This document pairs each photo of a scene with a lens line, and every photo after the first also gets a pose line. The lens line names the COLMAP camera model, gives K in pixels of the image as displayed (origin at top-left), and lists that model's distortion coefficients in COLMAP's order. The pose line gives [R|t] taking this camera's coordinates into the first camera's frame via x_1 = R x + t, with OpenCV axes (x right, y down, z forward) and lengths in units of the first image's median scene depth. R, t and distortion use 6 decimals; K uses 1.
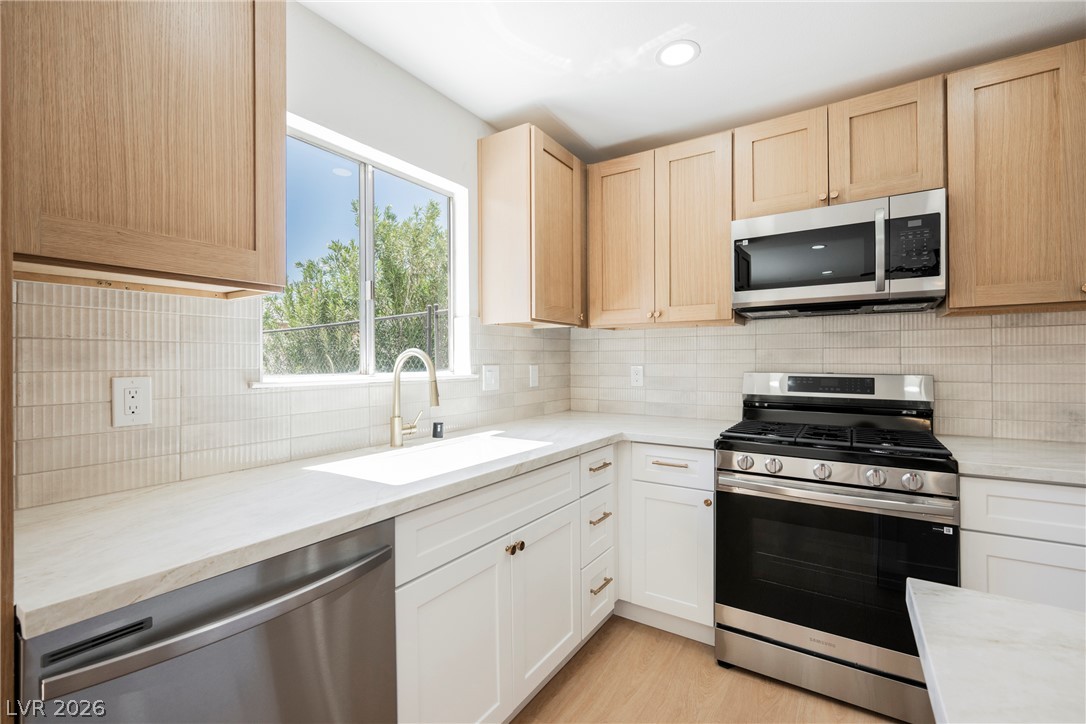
lens RADIAL K [[475.7, 0, 541.0], [0, 475.7, 360.5], [0, 0, 1]] dist [0.000708, -0.000203]
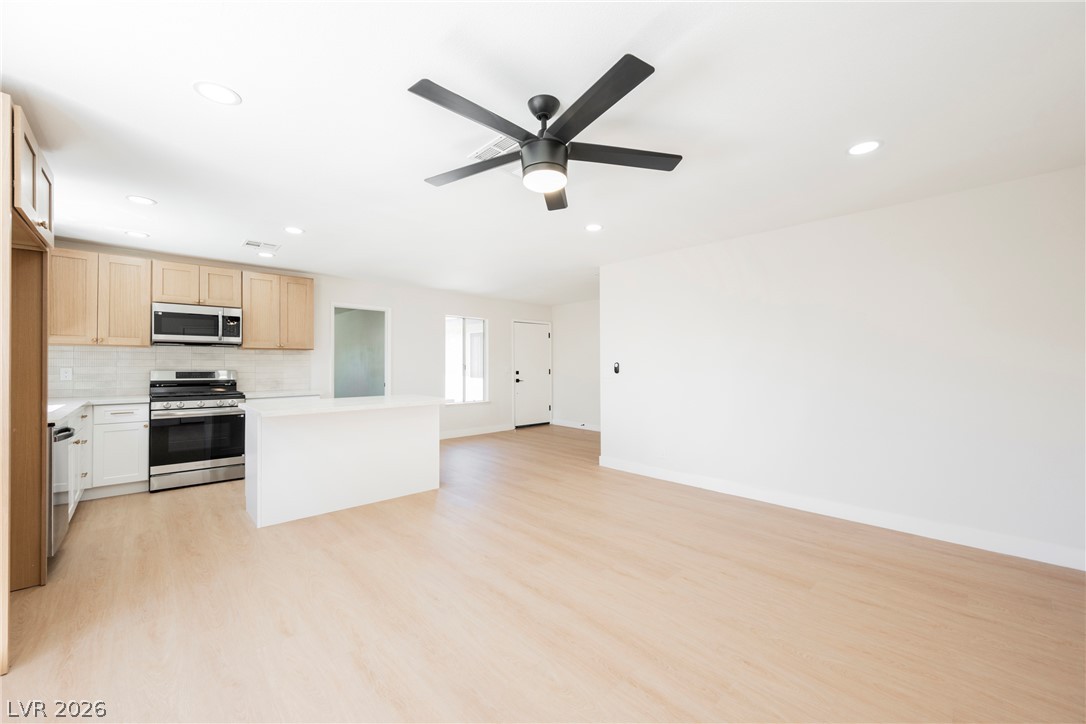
lens RADIAL K [[424.0, 0, 541.1], [0, 424.0, 360.1], [0, 0, 1]] dist [-0.000506, -0.000016]
pose [[0.236854, 0.007604, 0.971515, -1.202641], [-0.002604, 0.999971, -0.007192, -0.013754], [-0.971542, -0.000827, 0.236867, -1.361304]]
